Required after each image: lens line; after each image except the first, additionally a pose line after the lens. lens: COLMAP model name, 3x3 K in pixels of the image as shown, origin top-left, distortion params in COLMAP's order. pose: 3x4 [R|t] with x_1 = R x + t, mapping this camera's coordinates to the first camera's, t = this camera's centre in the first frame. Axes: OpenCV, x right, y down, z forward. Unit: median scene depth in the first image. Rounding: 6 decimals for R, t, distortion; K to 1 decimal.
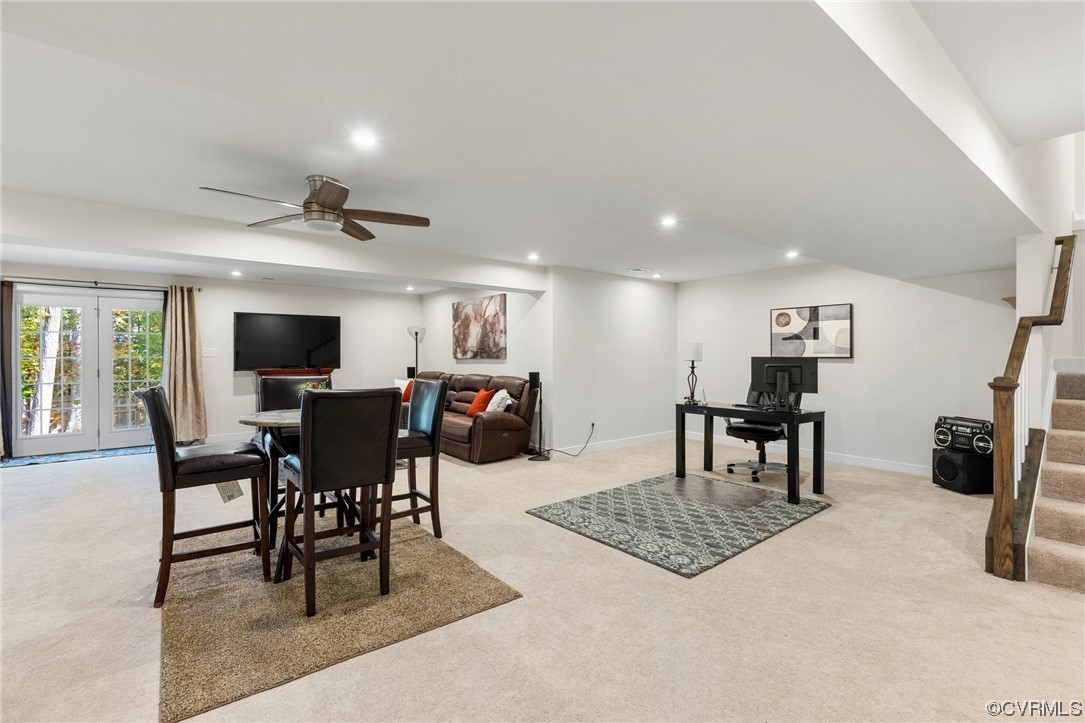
lens RADIAL K [[493.6, 0, 535.9], [0, 493.6, 357.7], [0, 0, 1]] dist [0.005538, -0.000543]
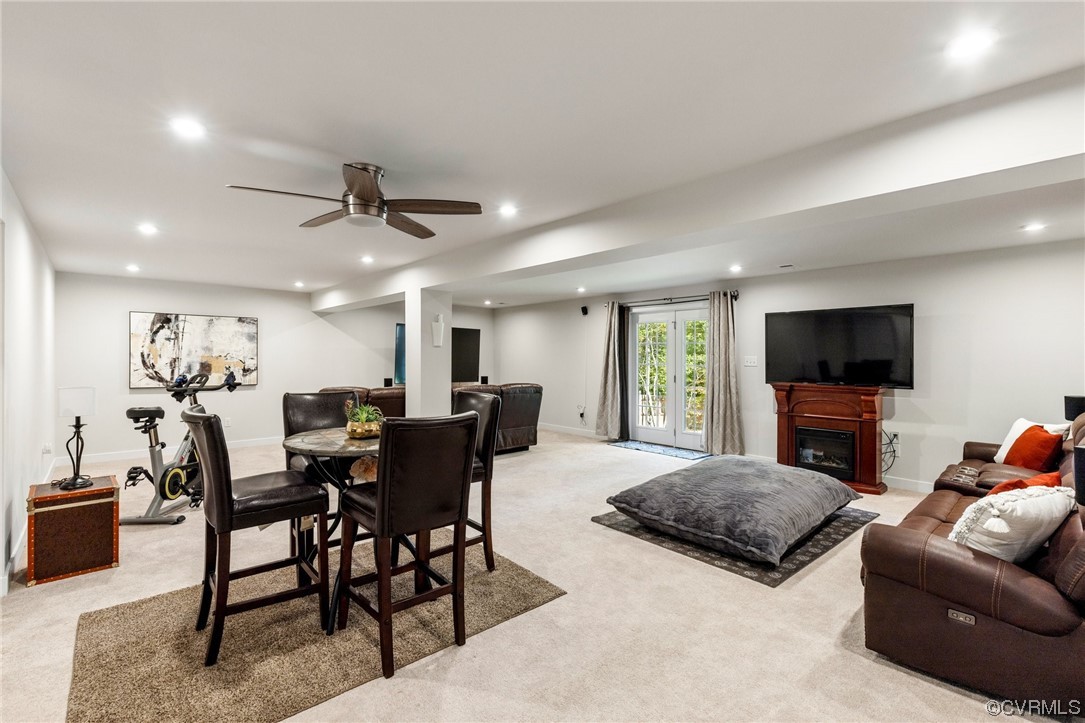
lens RADIAL K [[502.8, 0, 542.5], [0, 502.8, 361.5], [0, 0, 1]] dist [0.004996, 0.000256]
pose [[0.073701, 0.010093, -0.997229, 0.353636], [-0.008676, 0.999917, 0.009479, -0.025763], [0.997243, 0.007954, 0.073782, 0.946327]]
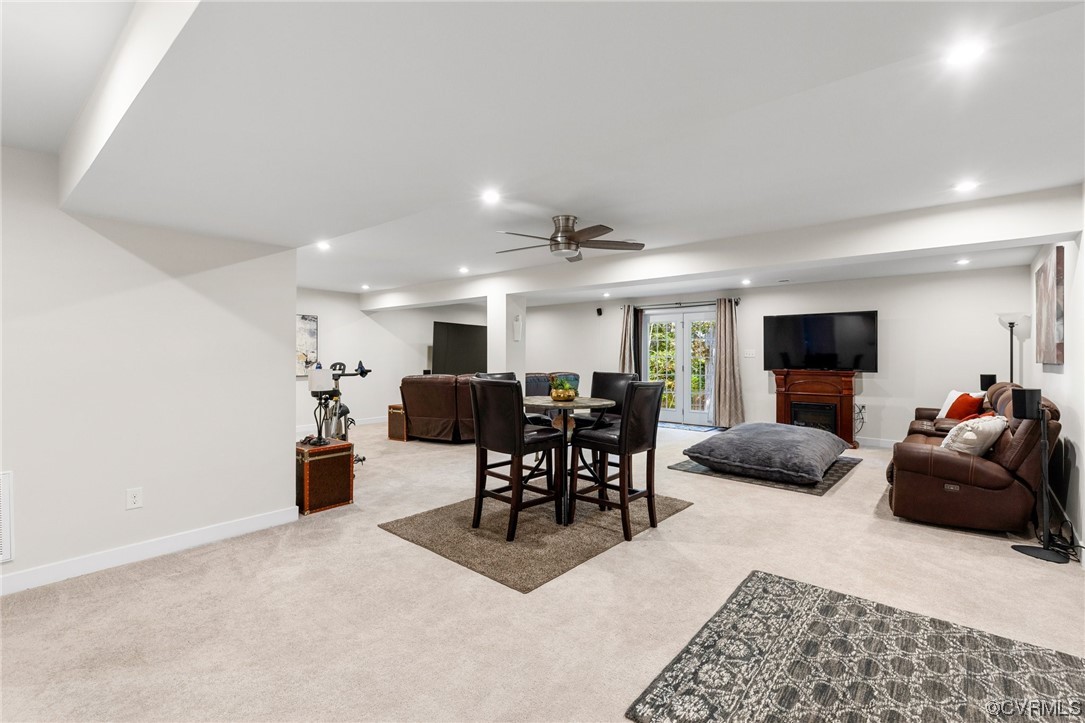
lens RADIAL K [[493.6, 0, 535.9], [0, 493.6, 357.7], [0, 0, 1]] dist [0.005538, -0.000543]
pose [[0.183834, 0.007066, -0.982932, 0.610297], [-0.008554, 0.999948, 0.005588, -0.005068], [0.982920, 0.007381, 0.183884, 0.522479]]
